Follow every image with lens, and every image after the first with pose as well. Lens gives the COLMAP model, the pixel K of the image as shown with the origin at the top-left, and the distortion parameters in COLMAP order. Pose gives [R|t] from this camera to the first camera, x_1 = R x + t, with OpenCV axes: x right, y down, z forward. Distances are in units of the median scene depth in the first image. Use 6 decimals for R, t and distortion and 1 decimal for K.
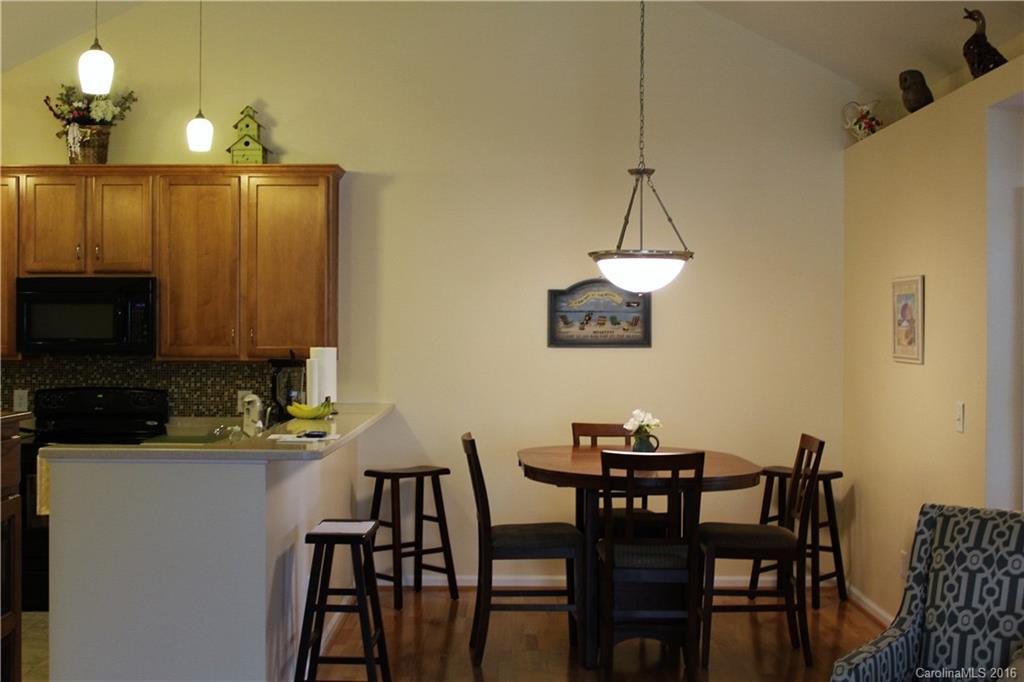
lens RADIAL K [[1363.9, 0, 508.5], [0, 1363.9, 317.9], [0, 0, 1]] dist [-0.048984, 0.054627]
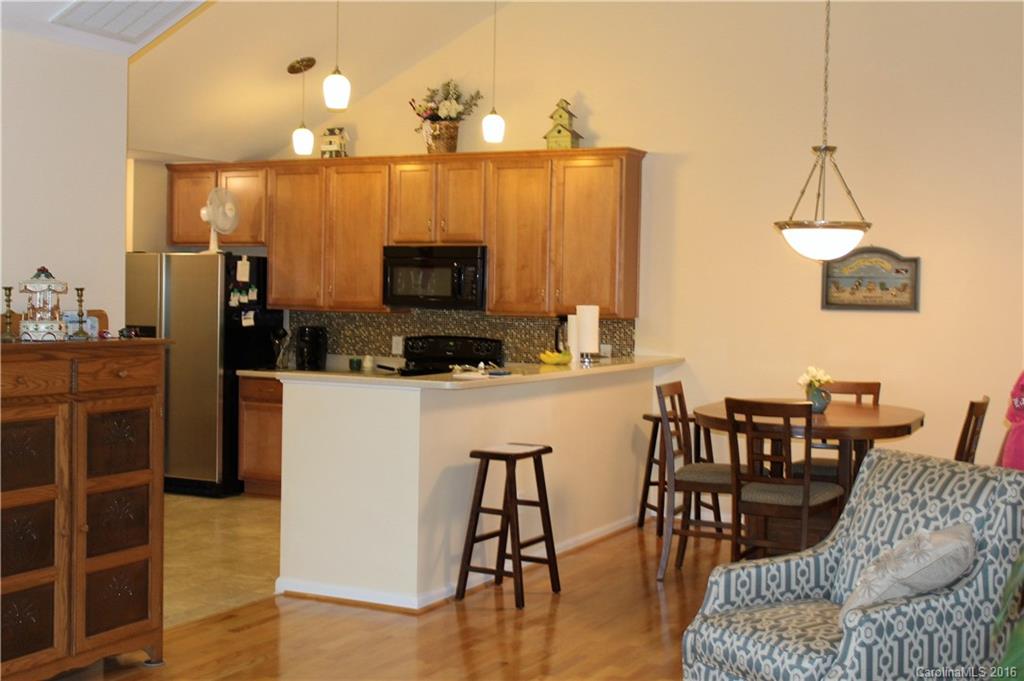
lens RADIAL K [[1363.9, 0, 508.5], [0, 1363.9, 317.4], [0, 0, 1]] dist [-0.048984, 0.054627]
pose [[0.897226, 0.022008, -0.441022, 0.290166], [-0.011340, 0.999576, 0.026810, 0.001071], [0.441426, -0.019054, 0.897096, -0.076579]]
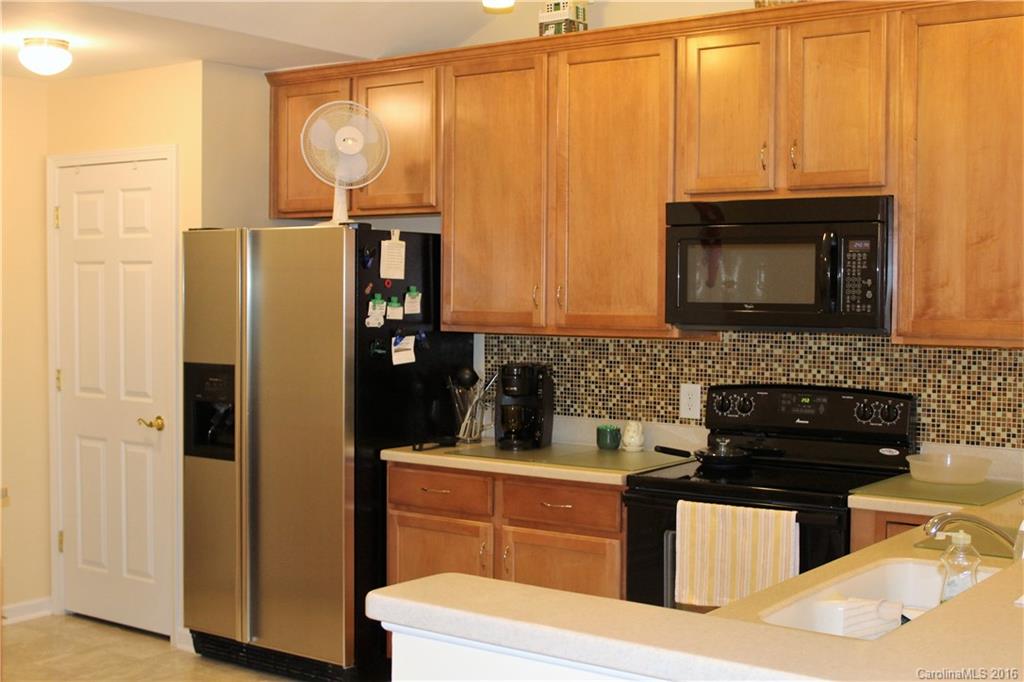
lens RADIAL K [[1359.6, 0, 512.0], [0, 1359.6, 341.0], [0, 0, 1]] dist [-0.032199, 0.008460]
pose [[0.811145, 0.024482, -0.584332, -0.058894], [0.000947, 0.999067, 0.043172, 0.005756], [0.584844, -0.035572, 0.810366, 0.451504]]
